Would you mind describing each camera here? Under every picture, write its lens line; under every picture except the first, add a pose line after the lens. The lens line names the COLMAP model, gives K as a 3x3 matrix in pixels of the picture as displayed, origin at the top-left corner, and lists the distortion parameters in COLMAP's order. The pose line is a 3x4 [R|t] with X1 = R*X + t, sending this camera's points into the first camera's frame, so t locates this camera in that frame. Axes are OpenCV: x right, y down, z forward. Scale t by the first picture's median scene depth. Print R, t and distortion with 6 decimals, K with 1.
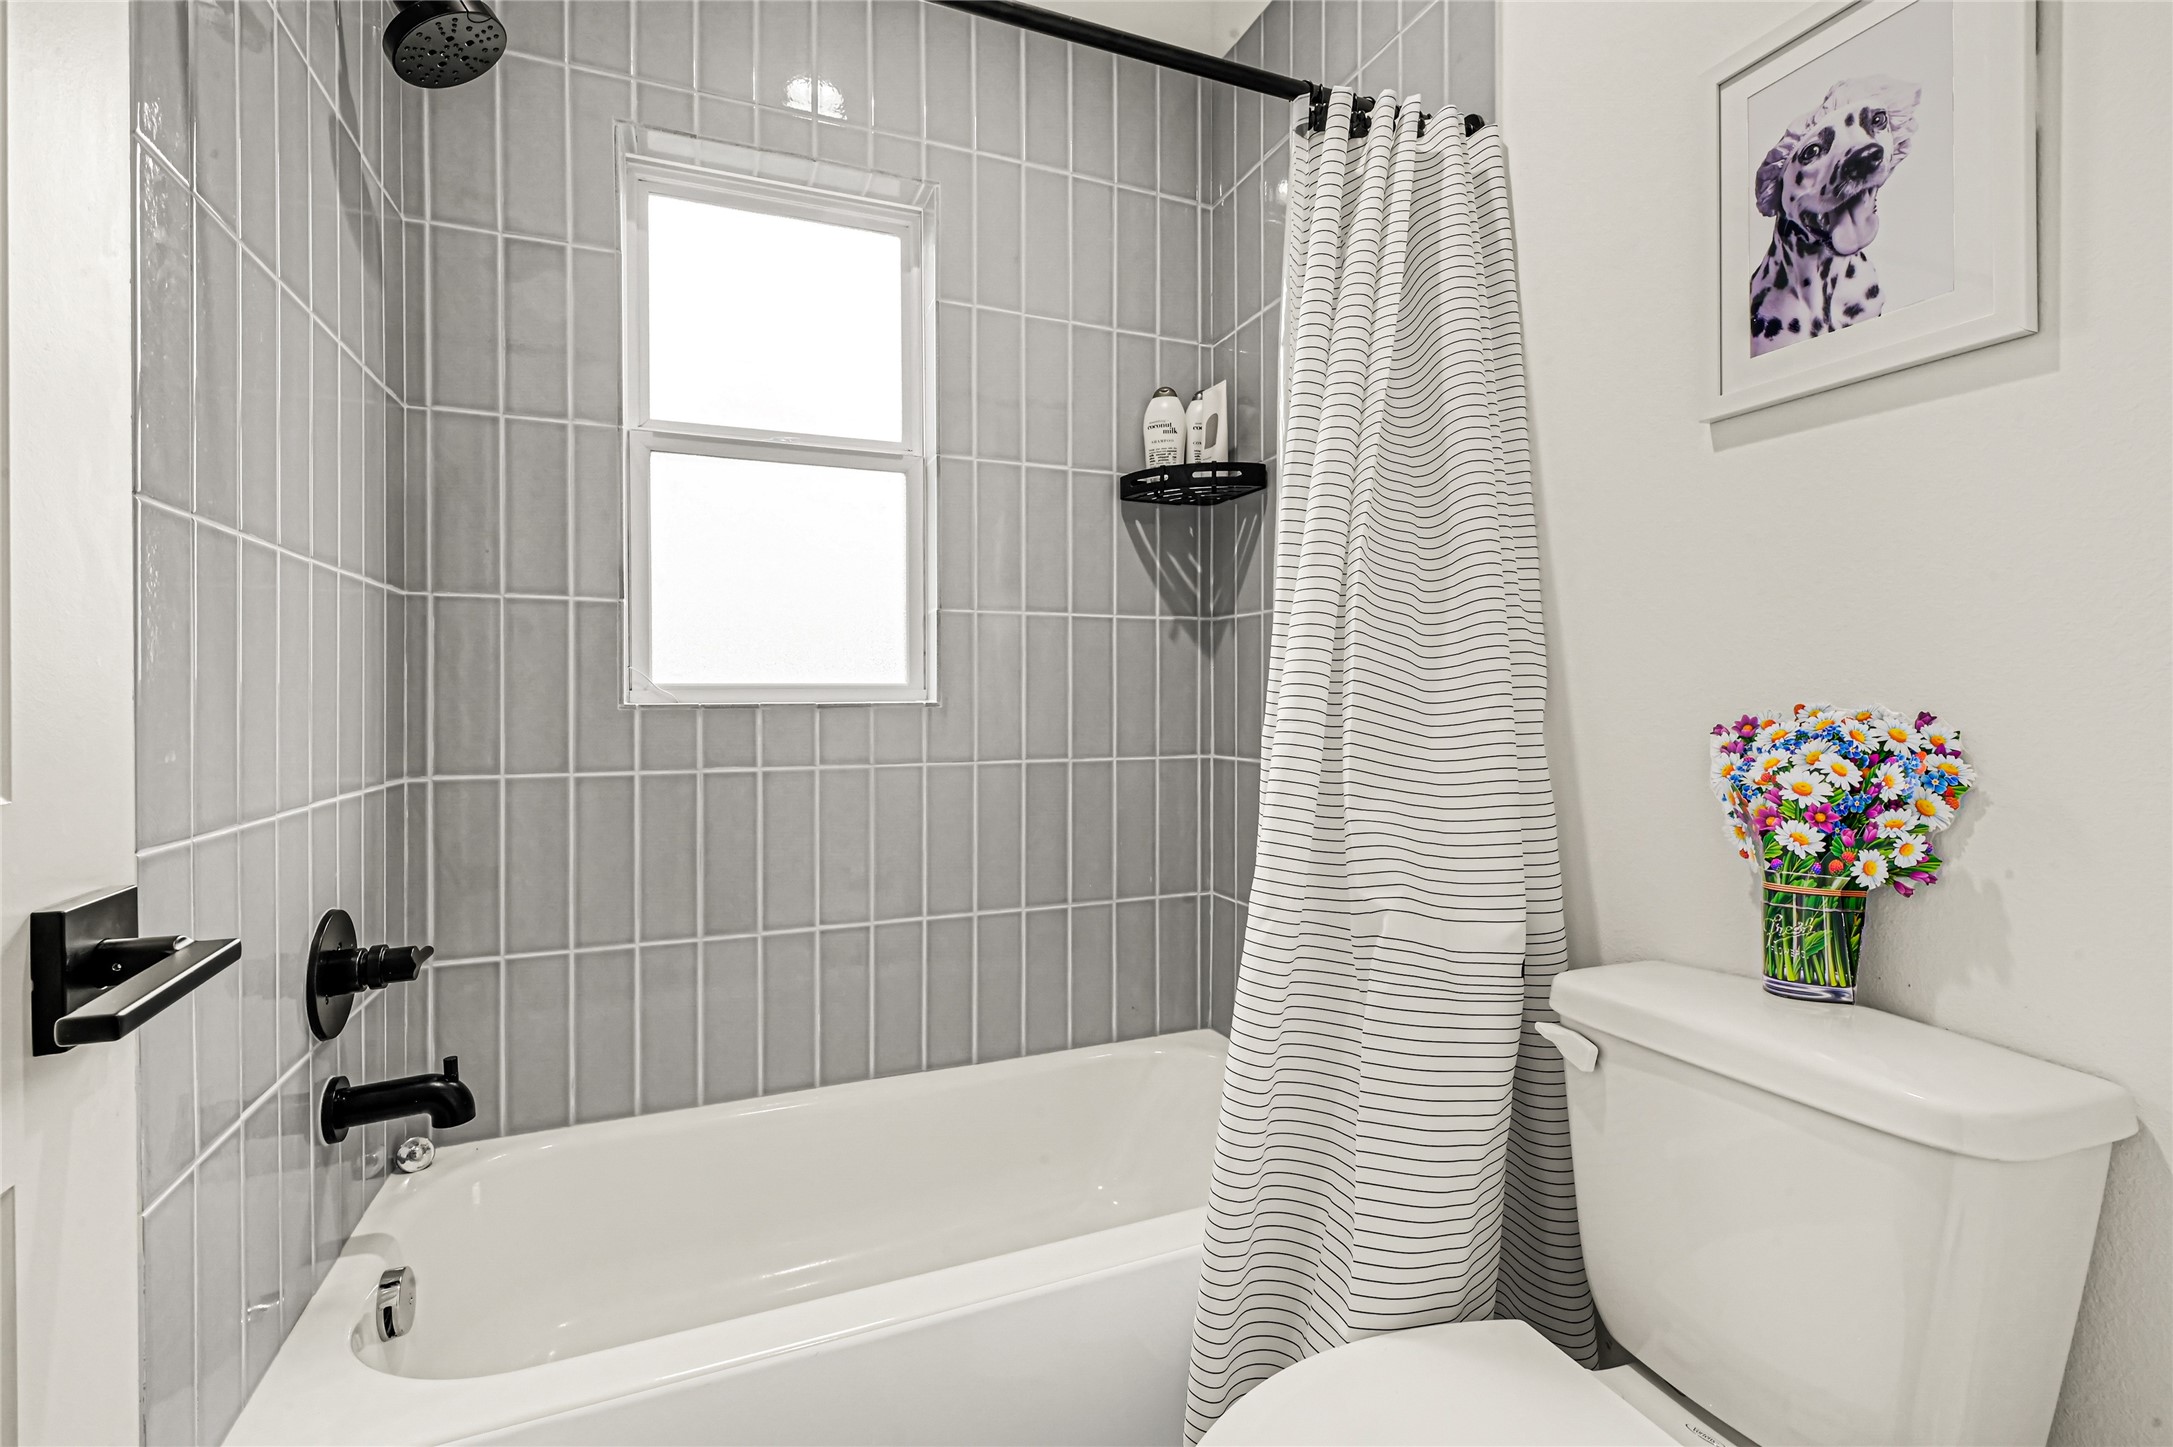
lens RADIAL K [[987.5, 0, 1090.7], [0, 987.5, 719.1], [0, 0, 1]] dist [0.002780, 0.000062]
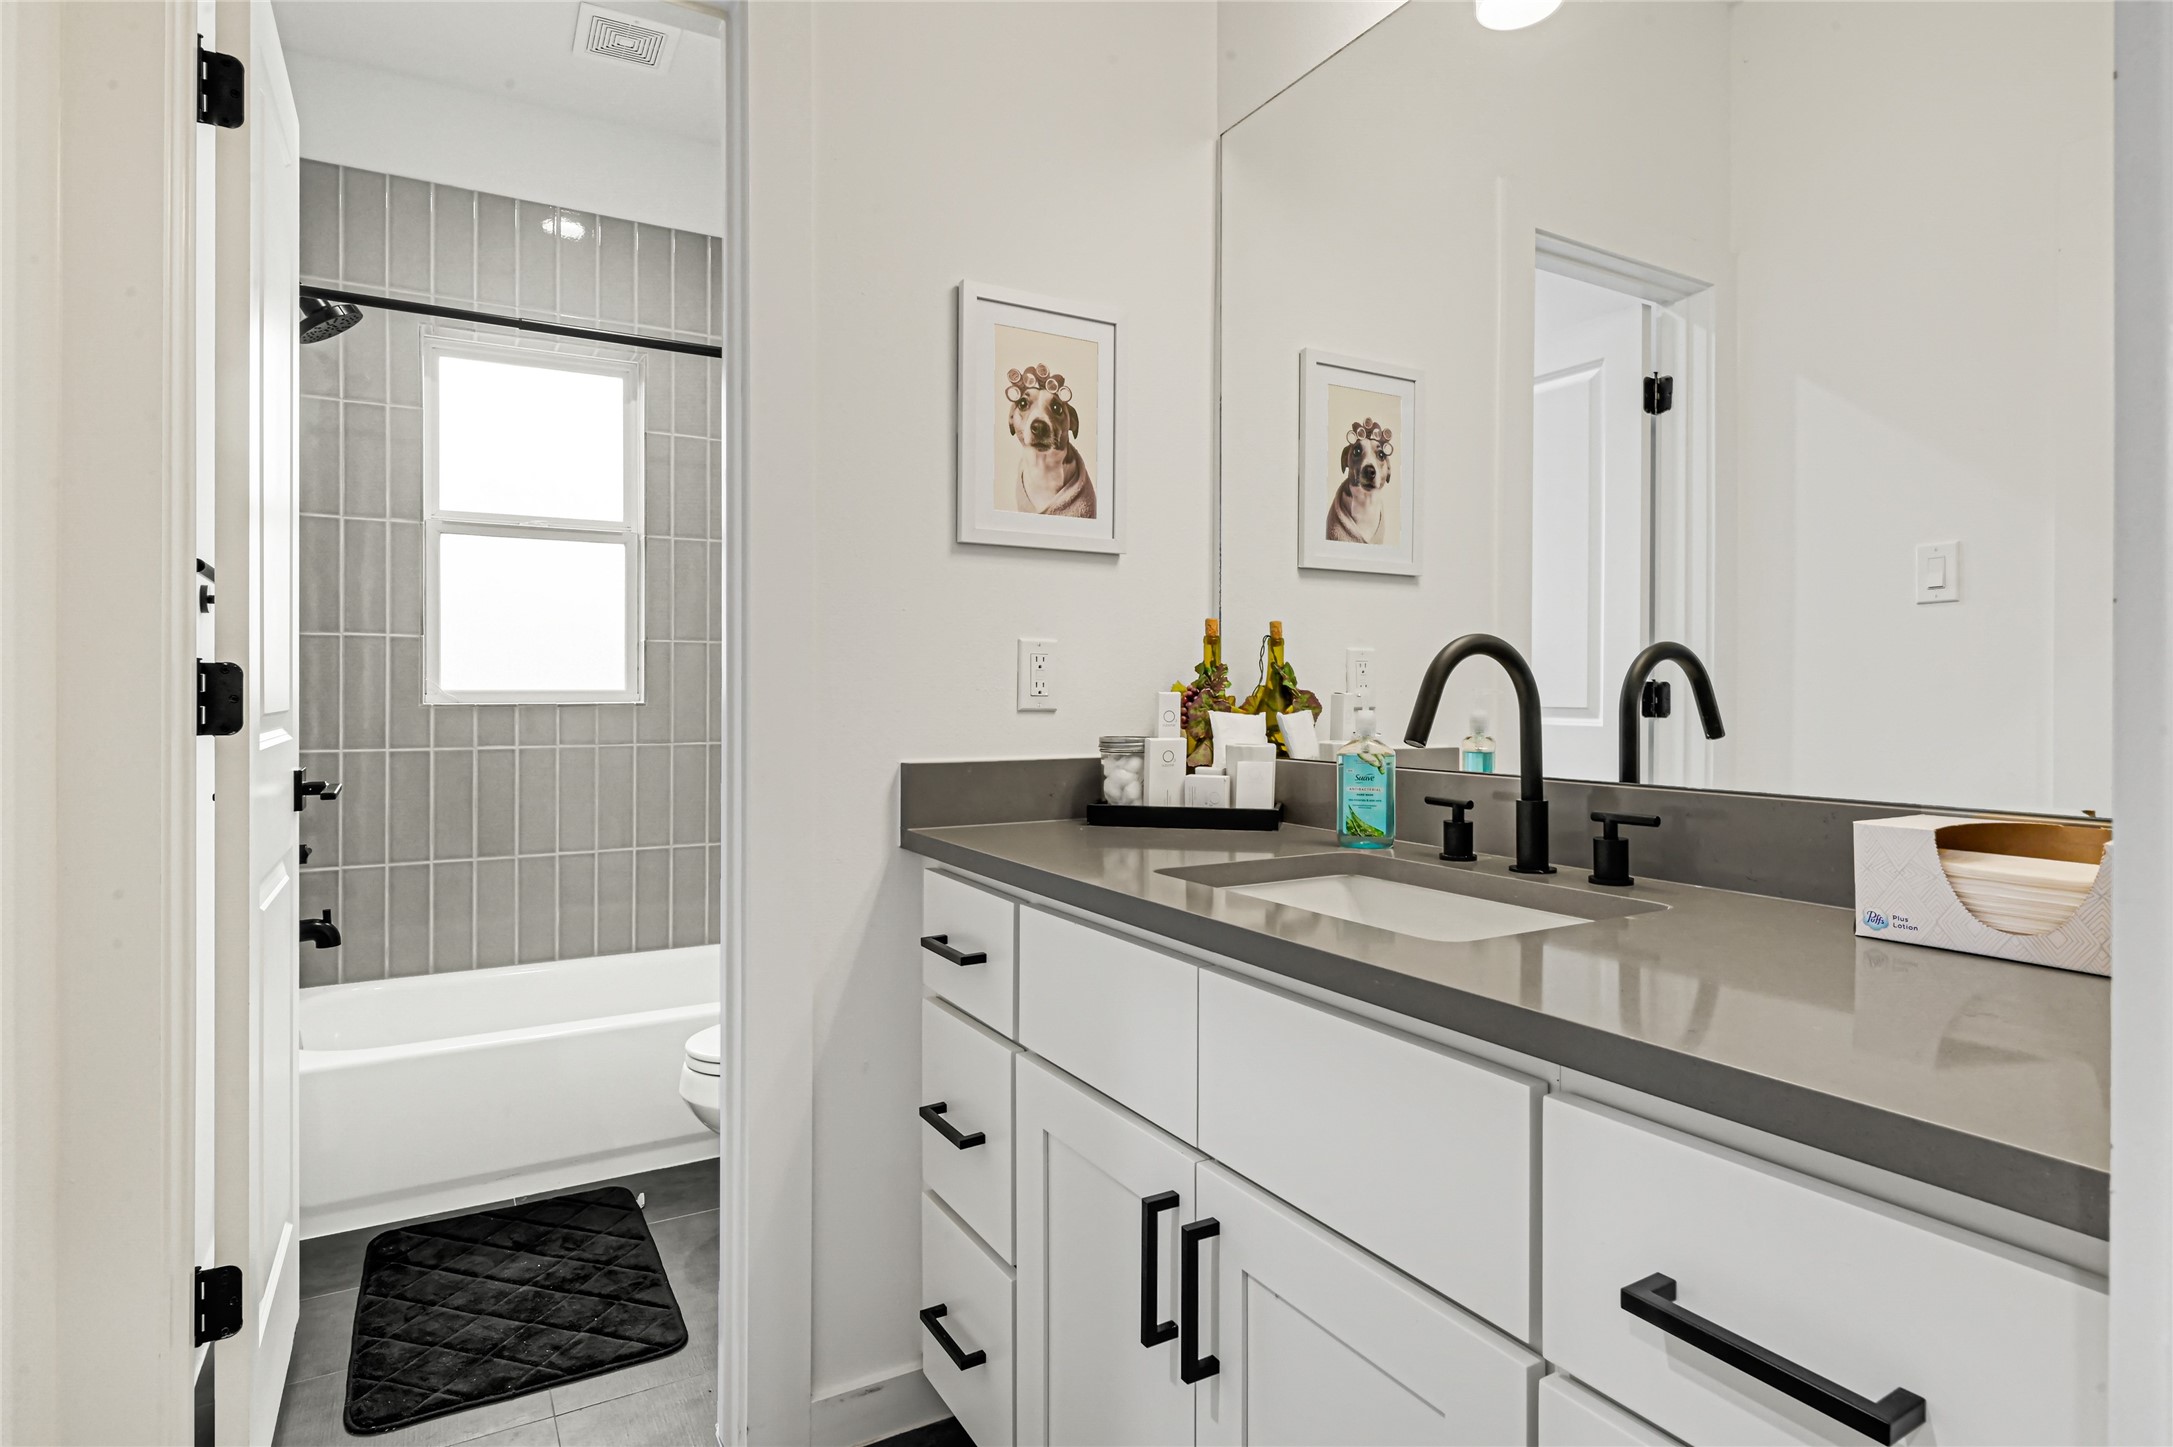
lens RADIAL K [[1136.7, 0, 1086.0], [0, 1136.7, 705.8], [0, 0, 1]] dist [-0.003027, -0.000203]
pose [[0.989901, -0.000383, 0.141761, 0.279471], [0.002522, 0.999886, -0.014910, 0.015603], [-0.141739, 0.015117, 0.989789, -0.842051]]
